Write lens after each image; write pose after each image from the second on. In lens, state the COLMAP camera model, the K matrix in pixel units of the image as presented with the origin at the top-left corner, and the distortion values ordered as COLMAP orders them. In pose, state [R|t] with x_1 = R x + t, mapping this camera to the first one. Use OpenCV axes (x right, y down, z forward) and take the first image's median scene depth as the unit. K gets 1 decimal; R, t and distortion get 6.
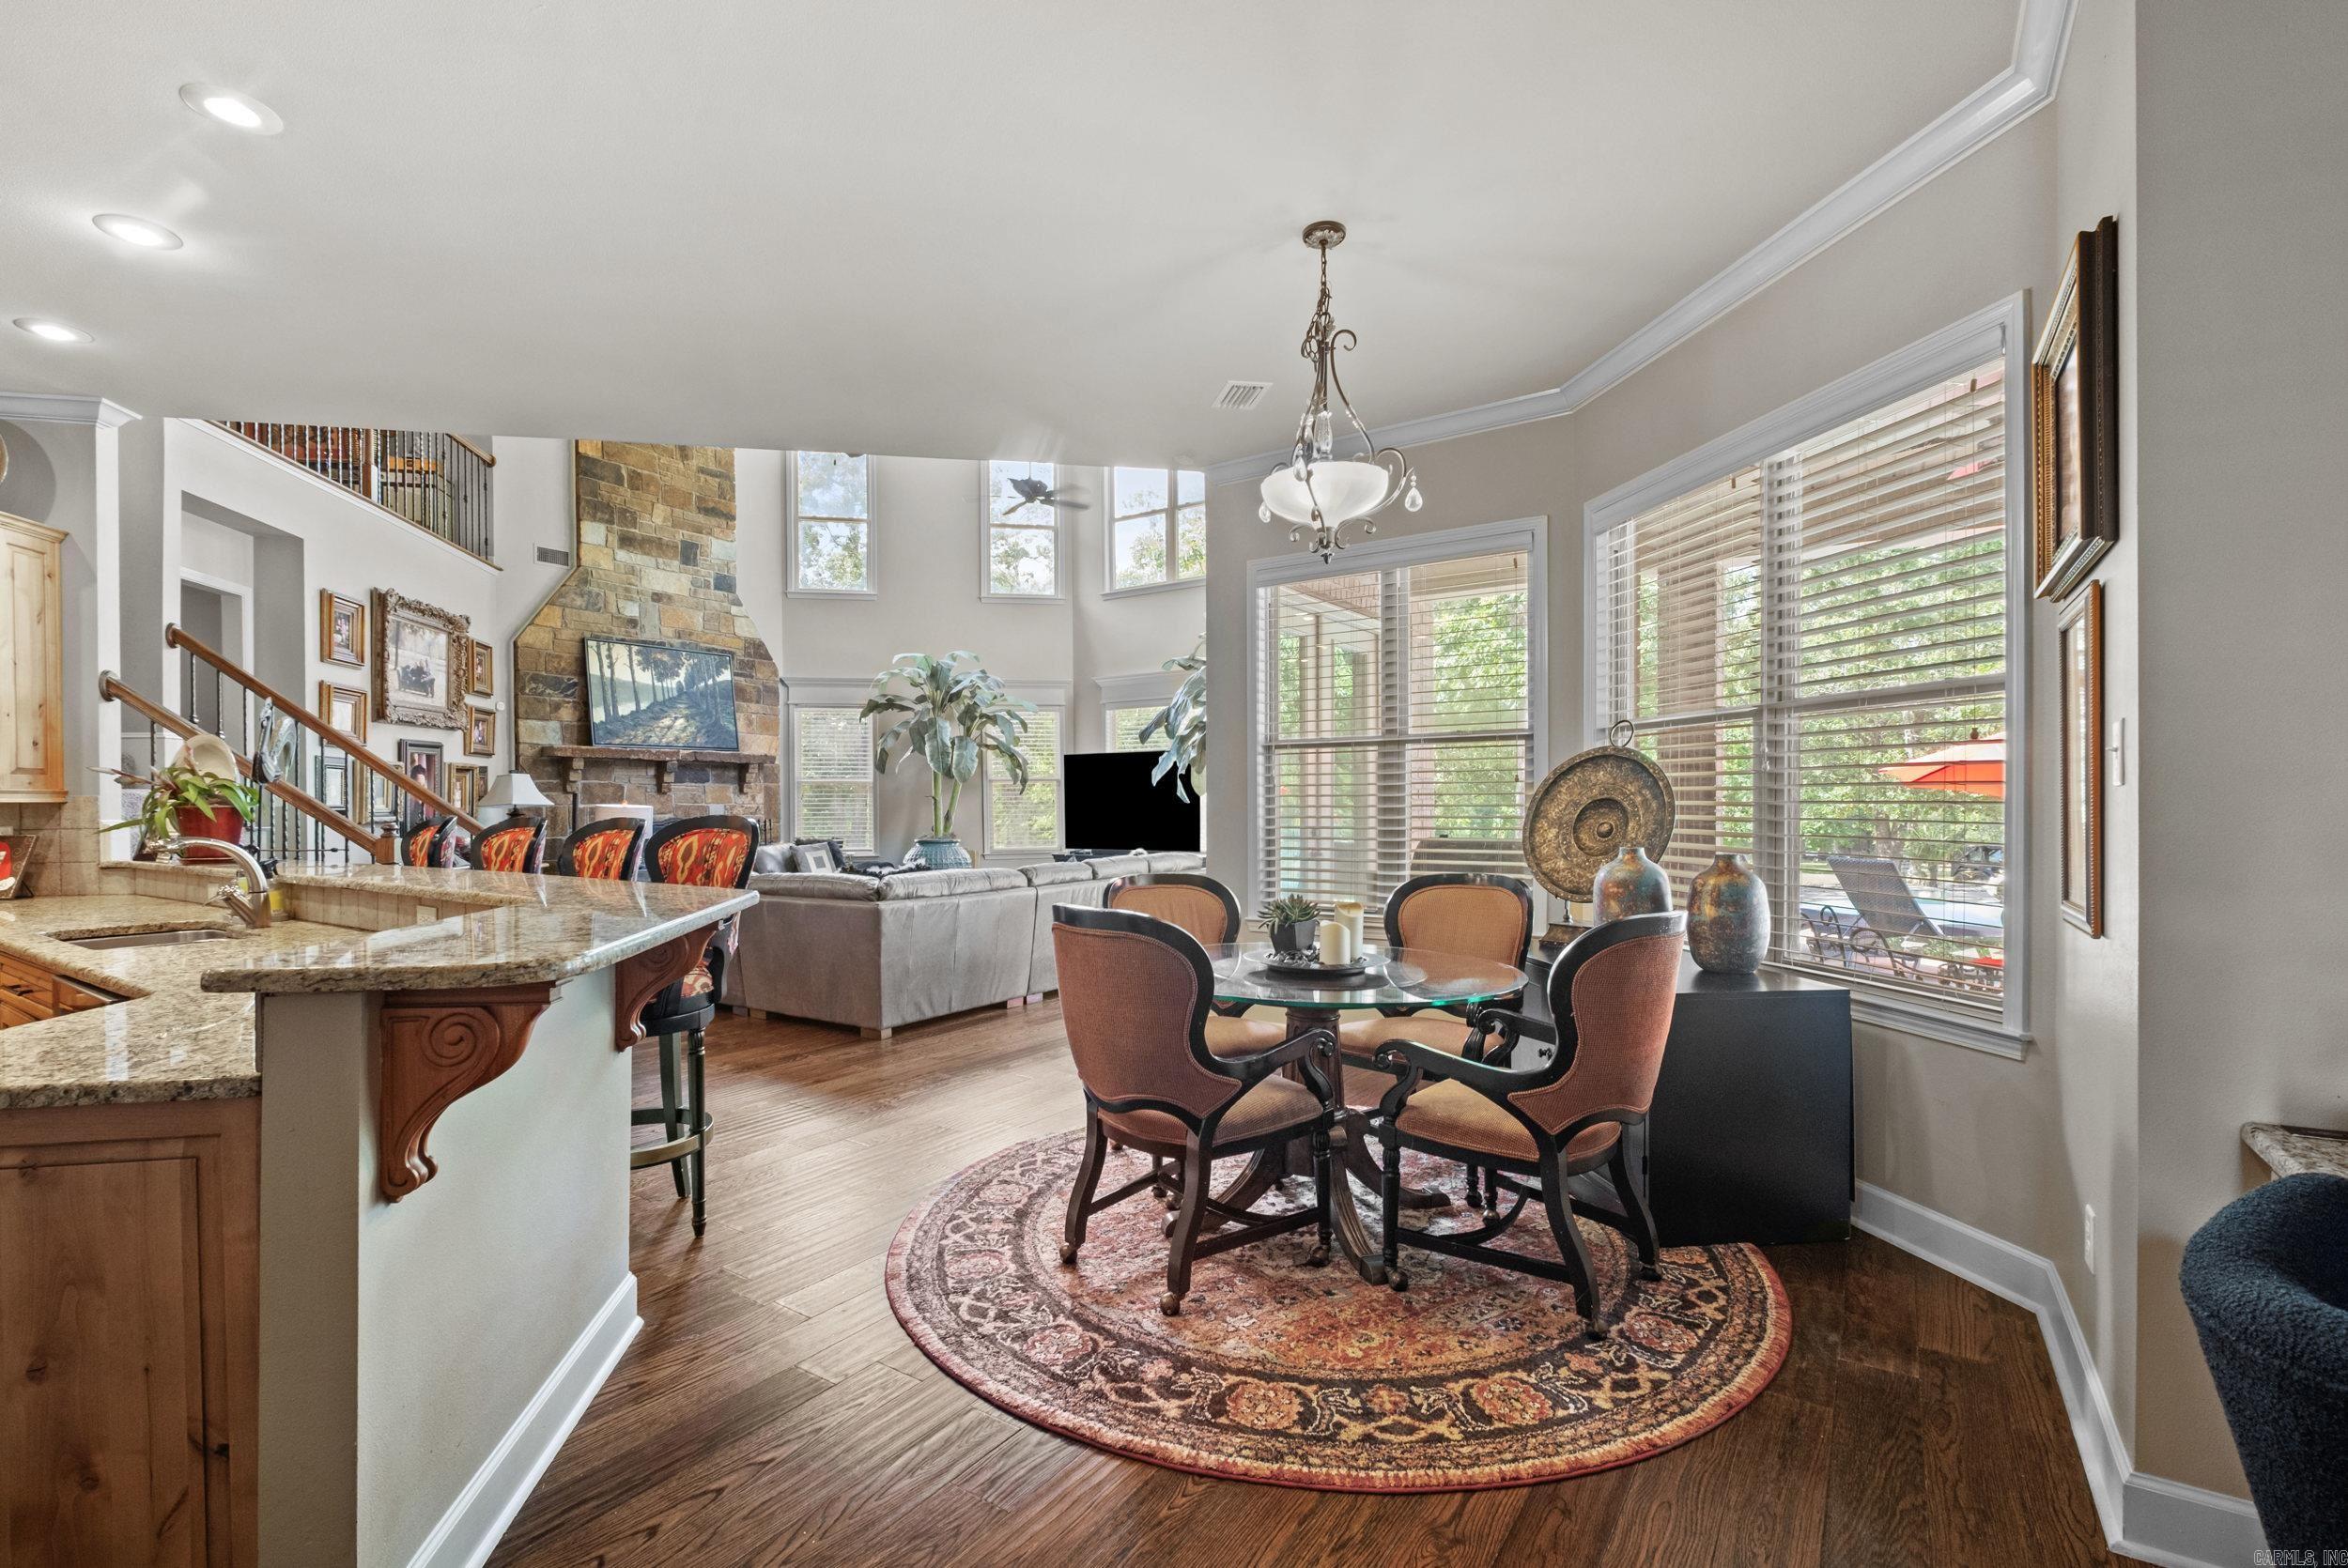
lens RADIAL K [[1048.1, 0, 1163.1], [0, 1048.1, 807.5], [0, 0, 1]] dist [0.002861, -0.000249]
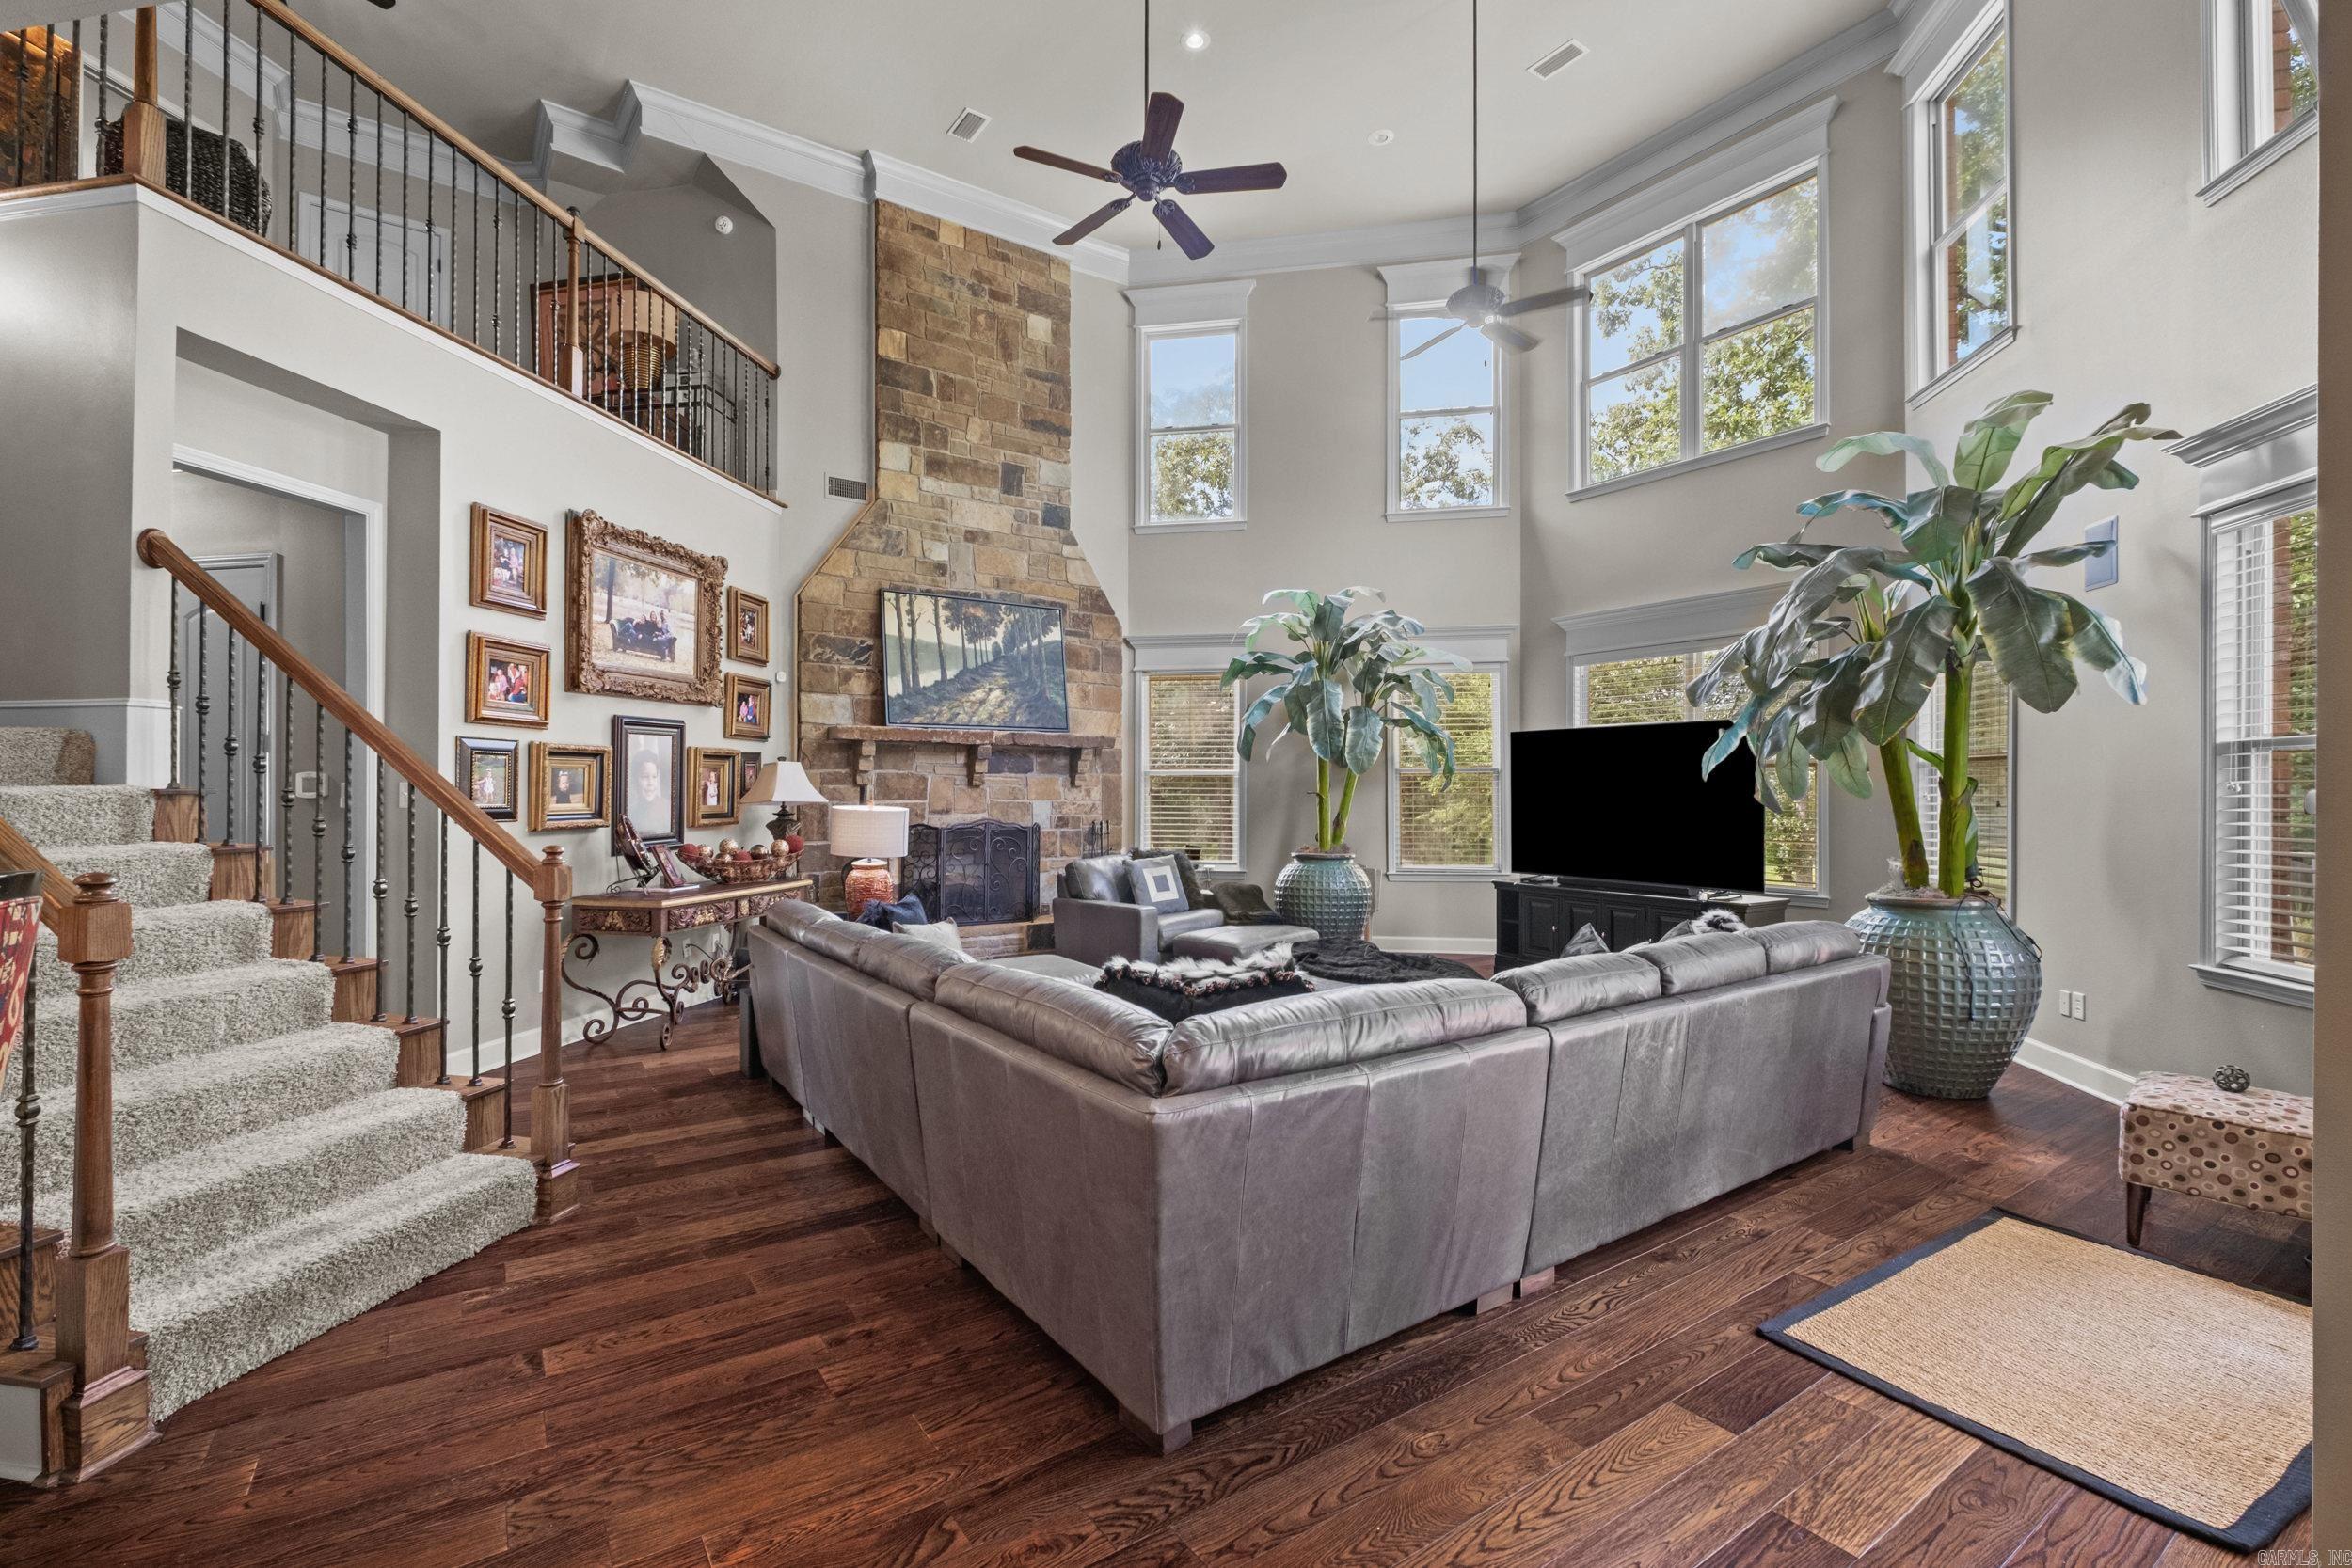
lens RADIAL K [[1029.3, 0, 1149.4], [0, 1029.3, 787.1], [0, 0, 1]] dist [-0.001285, -0.000125]
pose [[0.927635, 0.008191, -0.373399, -0.072605], [-0.010871, 0.999928, -0.005073, -0.010846], [0.373330, 0.008765, 0.927657, 0.347710]]
